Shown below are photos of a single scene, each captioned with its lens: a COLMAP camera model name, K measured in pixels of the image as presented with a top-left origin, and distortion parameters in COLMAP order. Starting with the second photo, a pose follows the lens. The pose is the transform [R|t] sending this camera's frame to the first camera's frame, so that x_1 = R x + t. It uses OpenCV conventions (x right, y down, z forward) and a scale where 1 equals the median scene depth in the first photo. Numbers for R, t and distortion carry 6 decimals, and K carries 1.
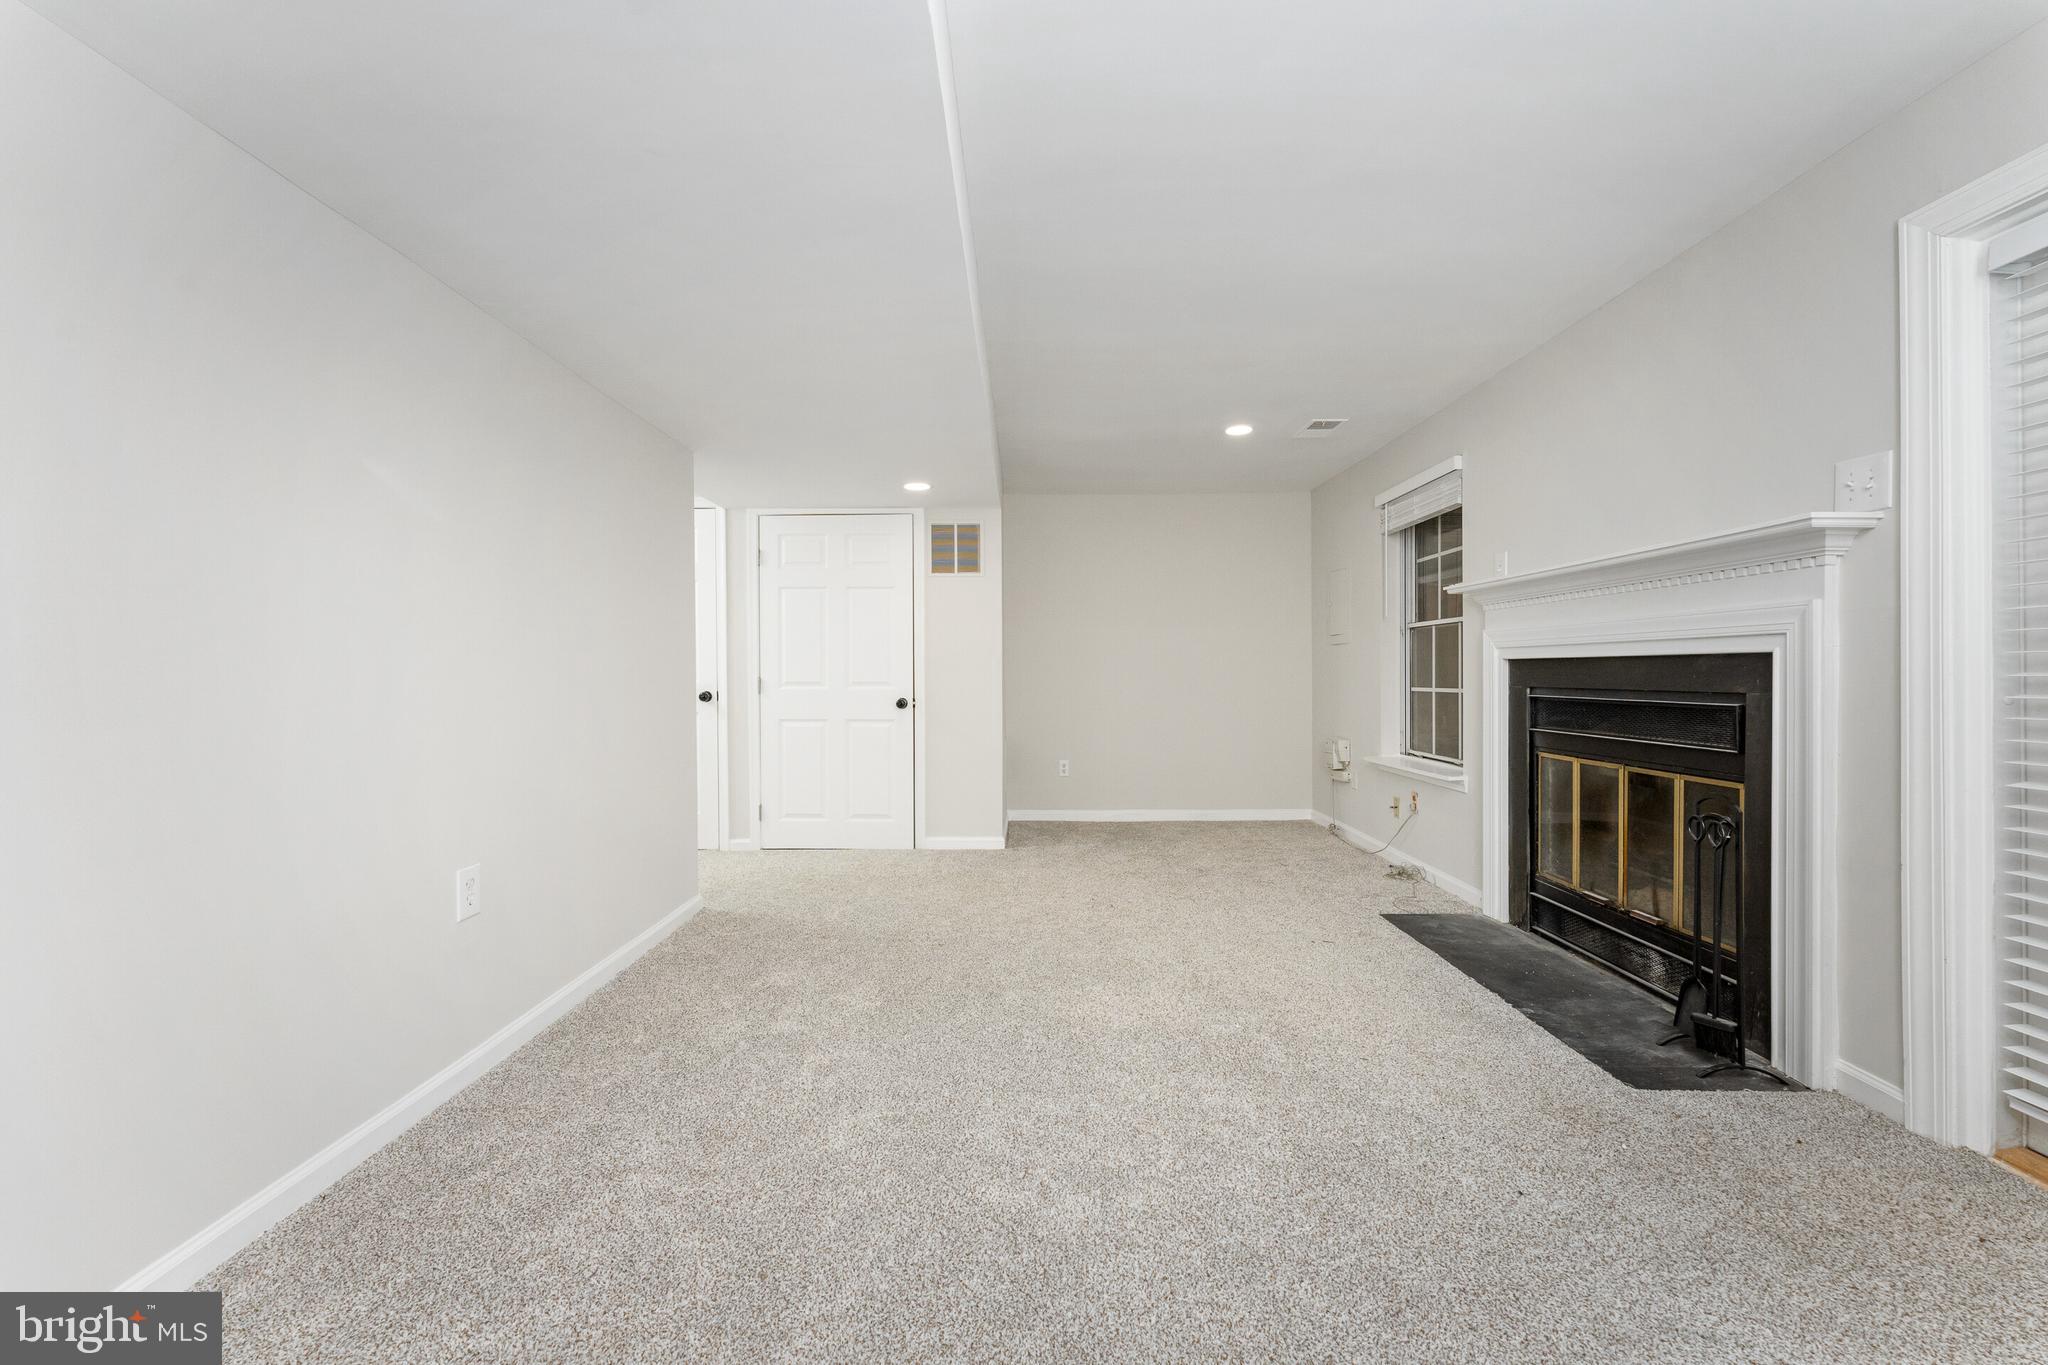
lens RADIAL K [[855.1, 0, 1028.8], [0, 855.1, 674.5], [0, 0, 1]] dist [0.001939, -0.000038]
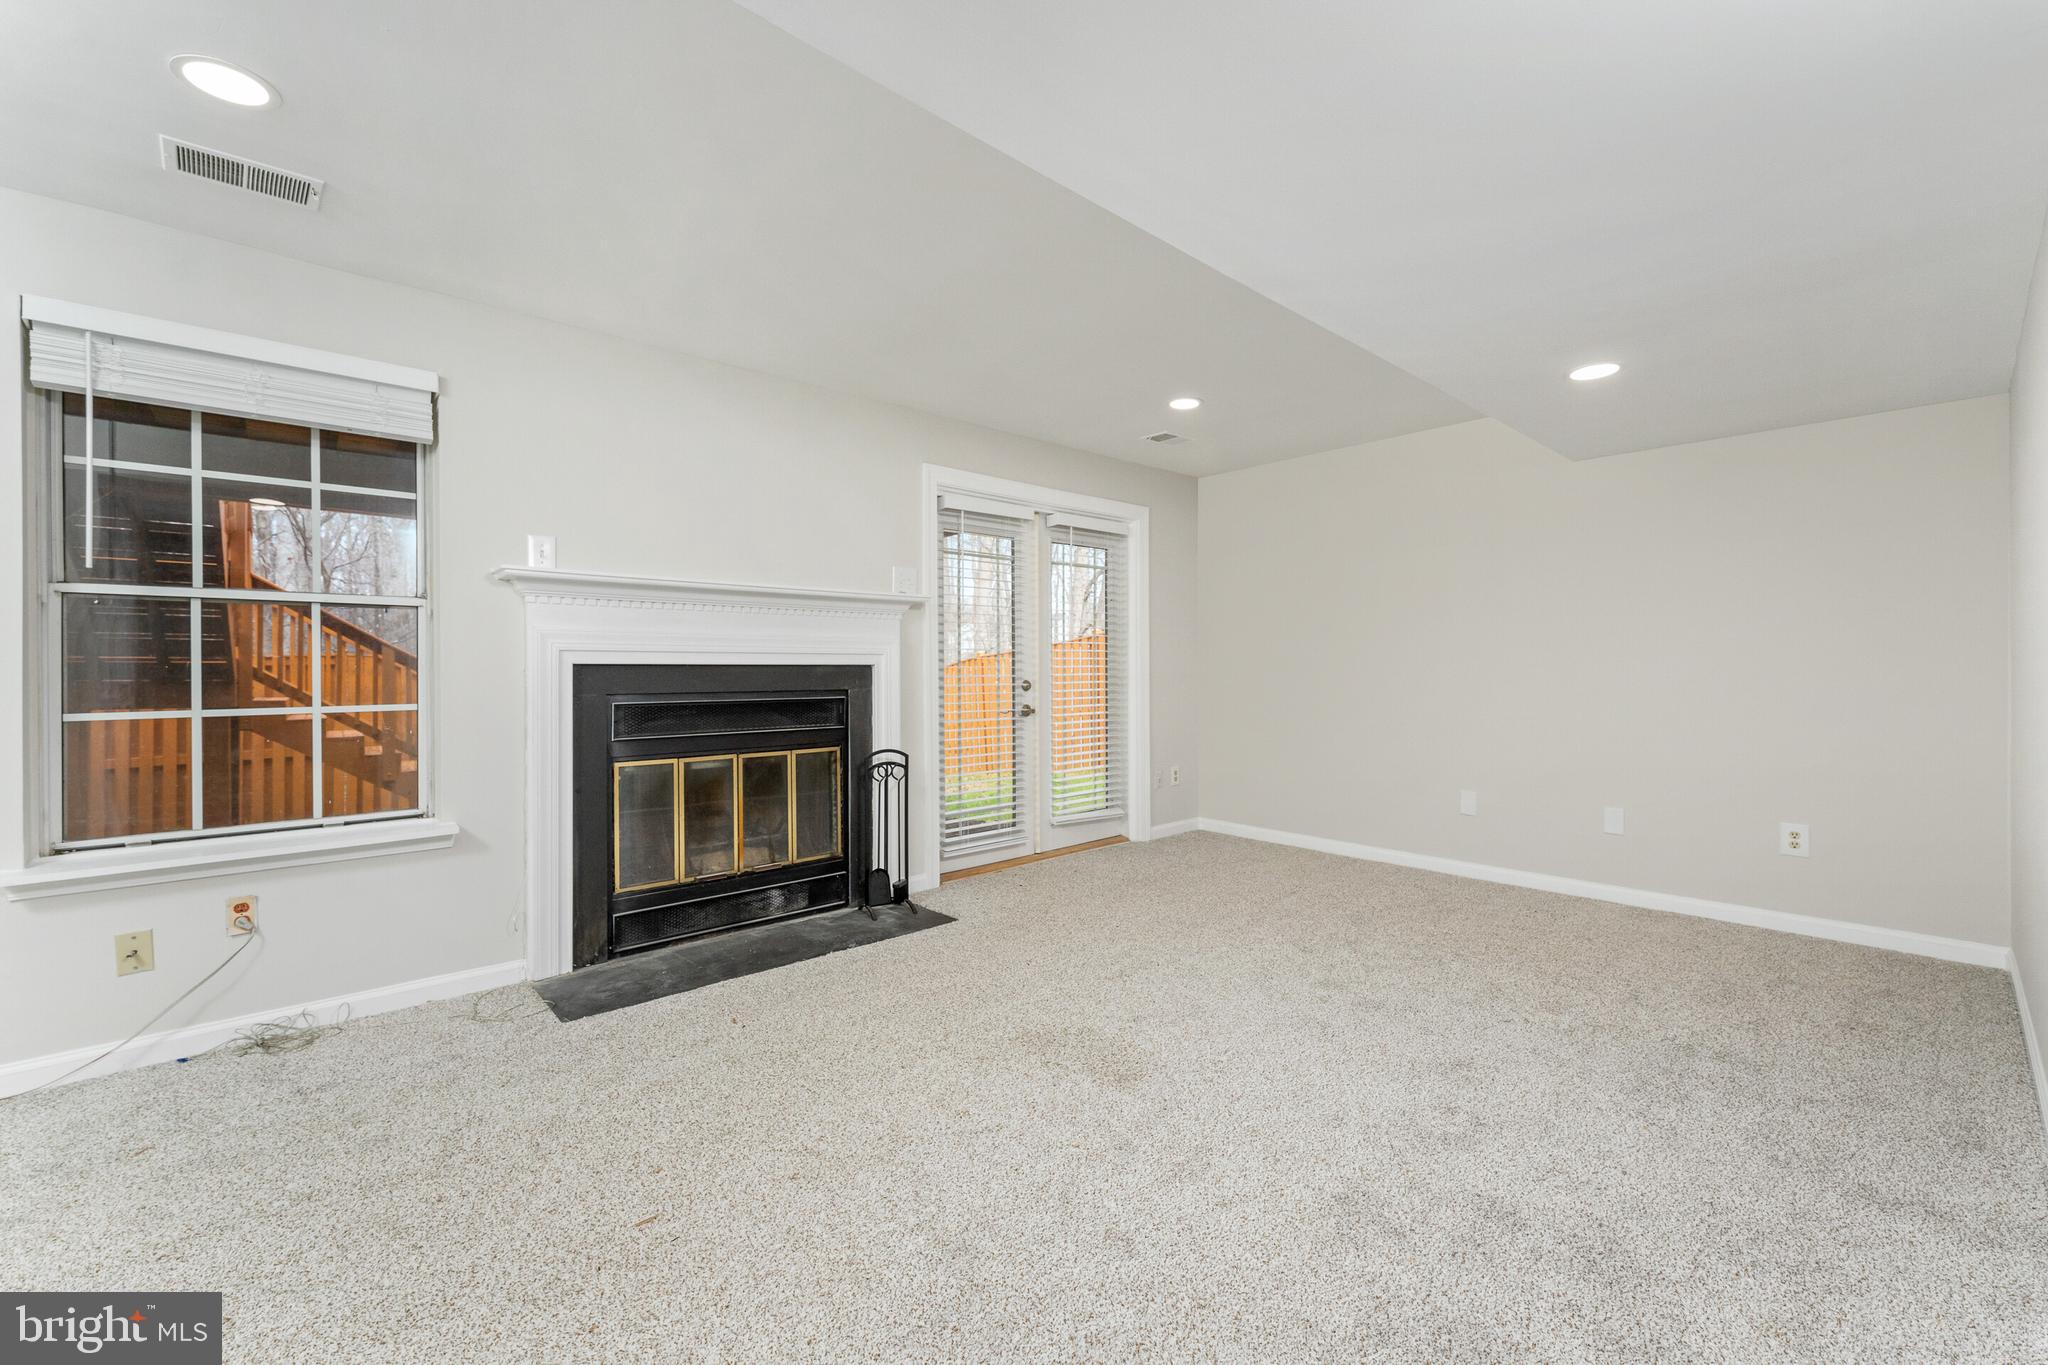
lens RADIAL K [[855.1, 0, 1026.8], [0, 855.1, 676.9], [0, 0, 1]] dist [0.001939, -0.000038]
pose [[-0.686218, -0.001936, 0.727394, -0.458228], [0.006288, 0.999943, 0.008593, -0.011626], [-0.727369, 0.010470, -0.686167, 1.505064]]
